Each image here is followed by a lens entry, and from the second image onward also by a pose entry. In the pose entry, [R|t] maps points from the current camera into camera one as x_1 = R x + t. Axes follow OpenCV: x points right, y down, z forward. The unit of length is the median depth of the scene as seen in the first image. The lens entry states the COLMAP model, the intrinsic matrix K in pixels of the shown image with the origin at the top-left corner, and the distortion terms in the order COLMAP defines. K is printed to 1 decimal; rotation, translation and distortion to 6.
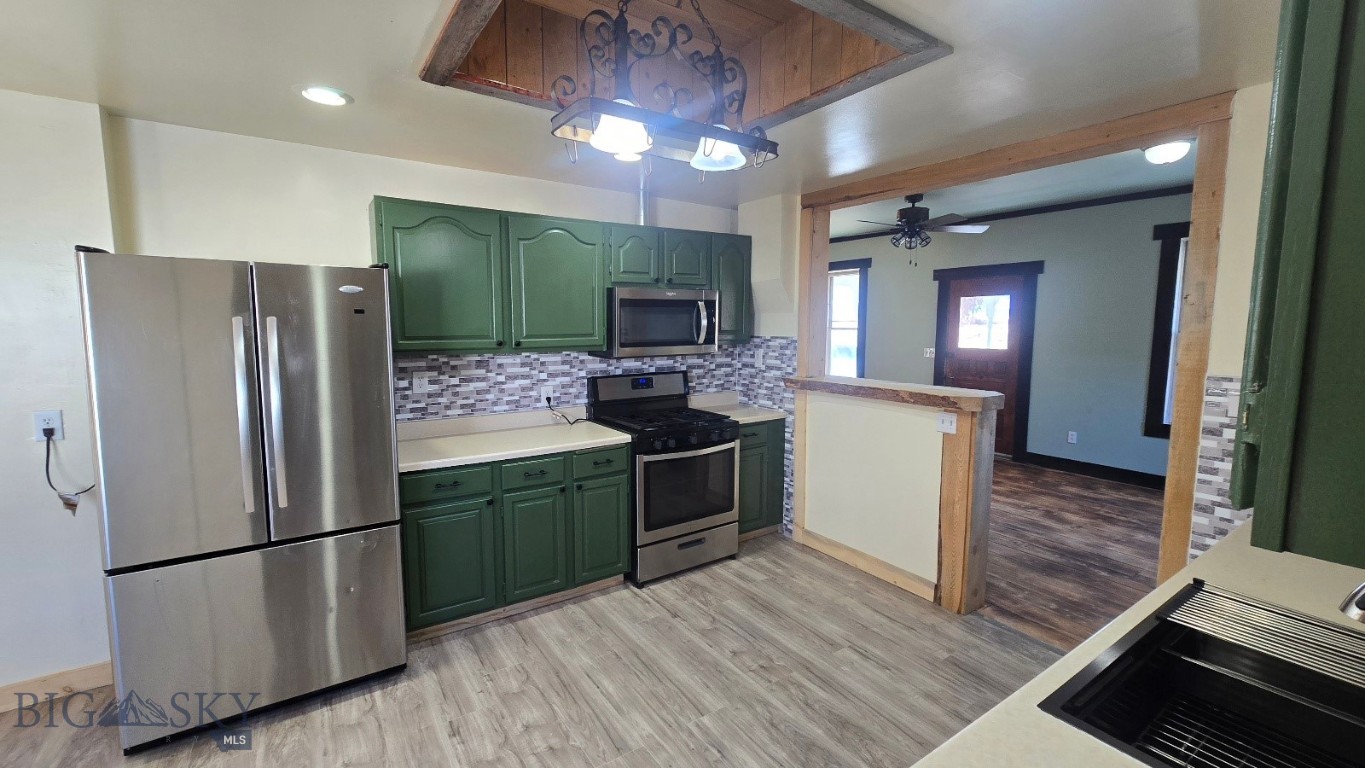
lens RADIAL K [[557.6, 0, 682.5], [0, 557.6, 384.0], [0, 0, 1]] dist [0.001181, 0.000088]
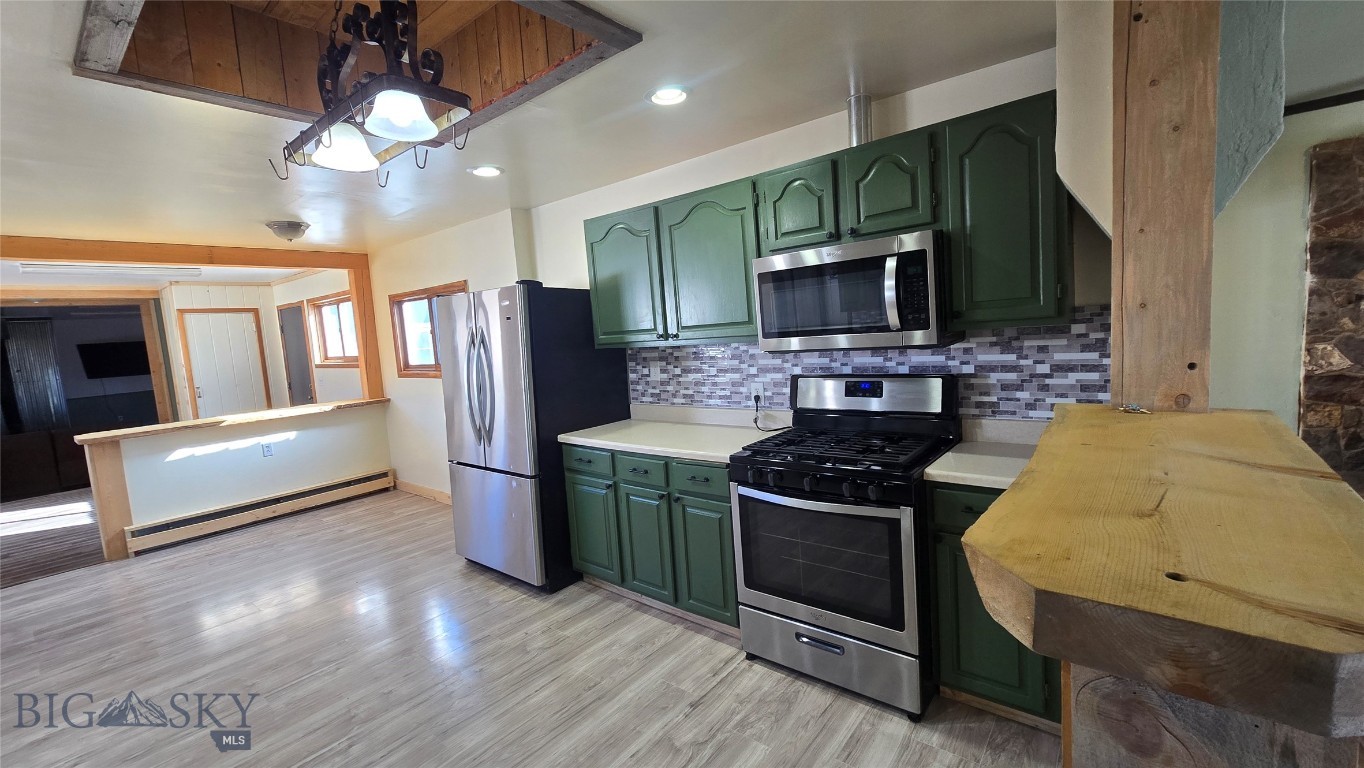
lens RADIAL K [[567.7, 0, 676.8], [0, 567.7, 375.6], [0, 0, 1]] dist [0.000024, -0.000011]
pose [[0.271139, 0.064281, -0.960391, 0.610596], [-0.033570, 0.997792, 0.057306, -0.057210], [0.961955, 0.016702, 0.272698, 0.689315]]
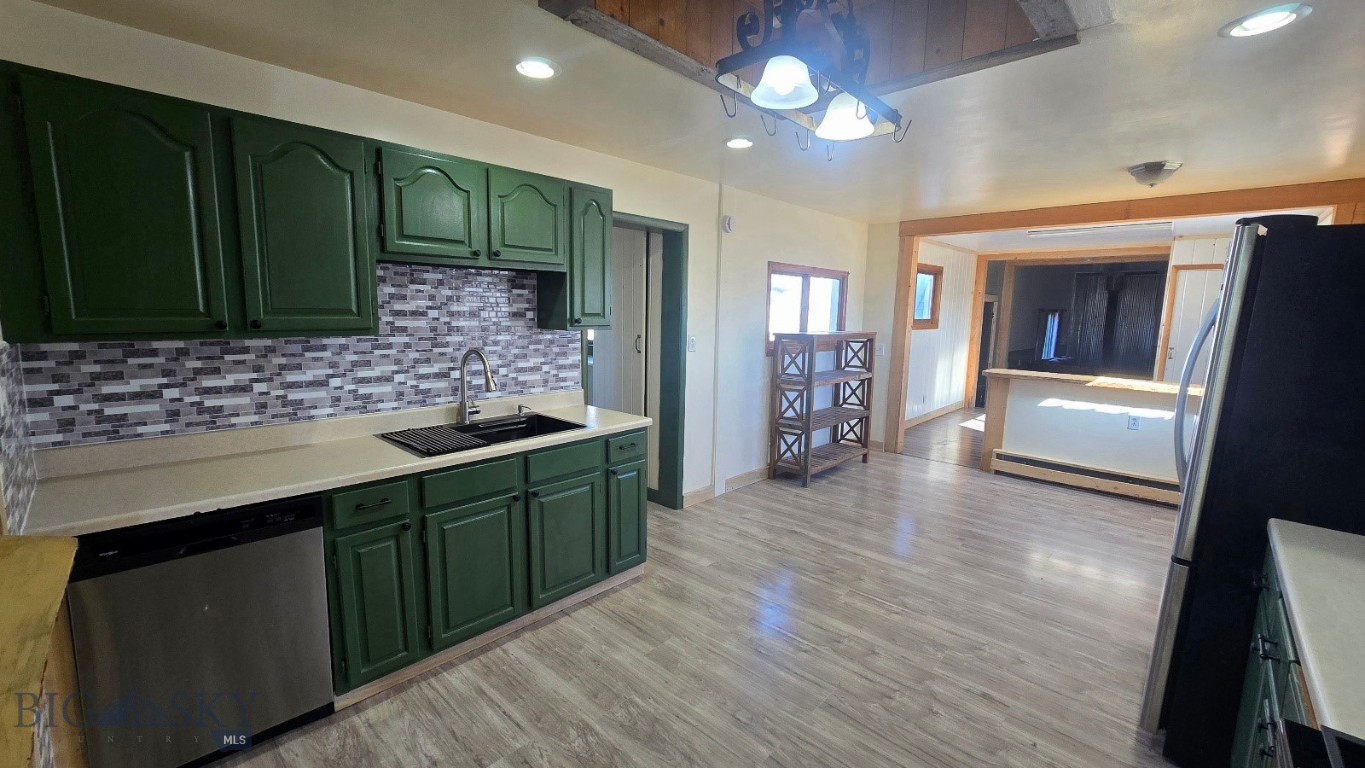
lens RADIAL K [[557.6, 0, 682.5], [0, 557.6, 384.0], [0, 0, 1]] dist [0.001181, 0.000088]
pose [[-0.979369, 0.008307, -0.201909, 0.226058], [-0.040351, 0.970995, 0.235672, -0.105823], [0.198010, 0.238957, -0.950627, 1.109876]]
